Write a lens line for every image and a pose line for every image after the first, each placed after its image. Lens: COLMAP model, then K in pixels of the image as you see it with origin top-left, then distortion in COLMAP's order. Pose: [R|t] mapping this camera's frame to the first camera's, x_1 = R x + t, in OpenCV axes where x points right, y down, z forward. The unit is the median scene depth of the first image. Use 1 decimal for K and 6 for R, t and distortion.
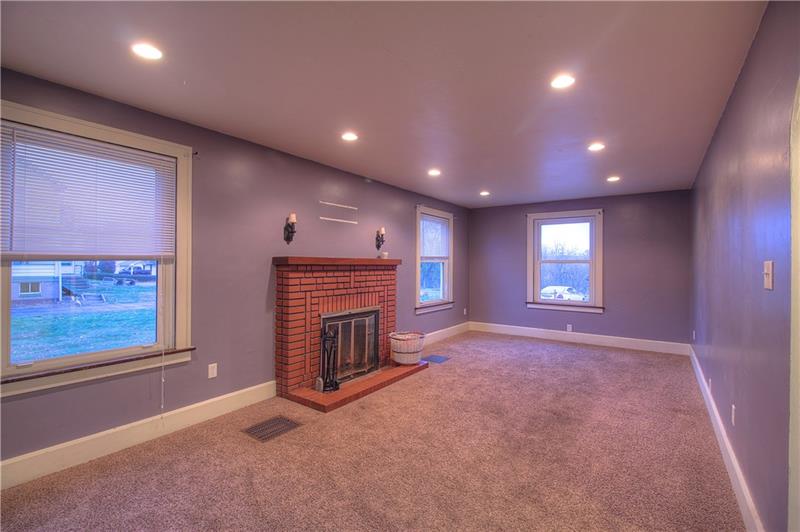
lens RADIAL K [[368.4, 0, 402.4], [0, 368.4, 263.3], [0, 0, 1]] dist [0.000098, -0.000310]
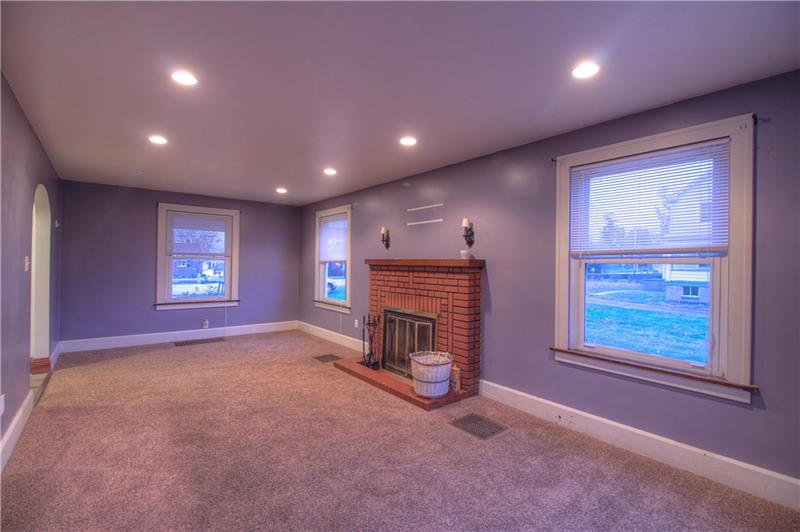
lens RADIAL K [[381.3, 0, 398.7], [0, 381.3, 262.8], [0, 0, 1]] dist [0.041488, -0.000090]
pose [[-0.307139, -0.010828, -0.951603, 0.872175], [-0.013197, 0.999888, -0.007118, 0.004175], [0.951573, 0.010372, -0.307247, 1.290329]]
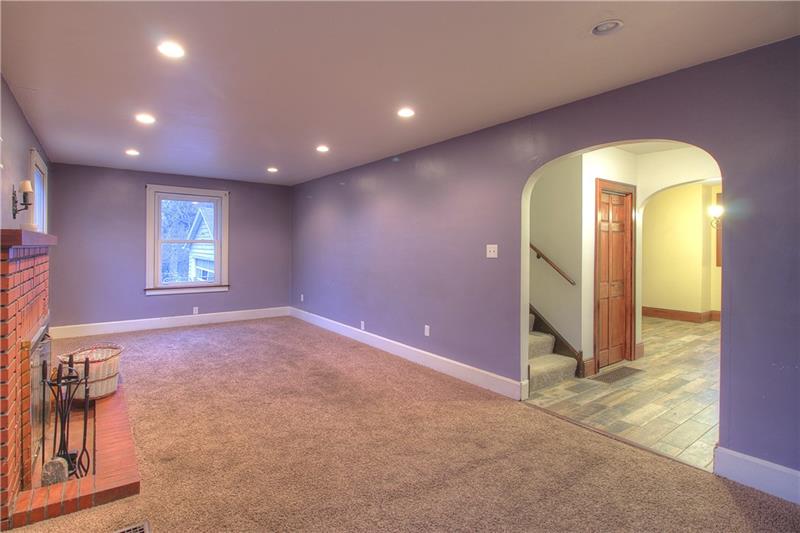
lens RADIAL K [[368.4, 0, 402.4], [0, 368.4, 263.8], [0, 0, 1]] dist [0.000098, -0.000310]
pose [[0.345827, -0.051121, 0.936905, -0.441302], [-0.005118, 0.998397, 0.056365, -0.006043], [-0.938284, -0.024288, 0.345011, 0.284143]]
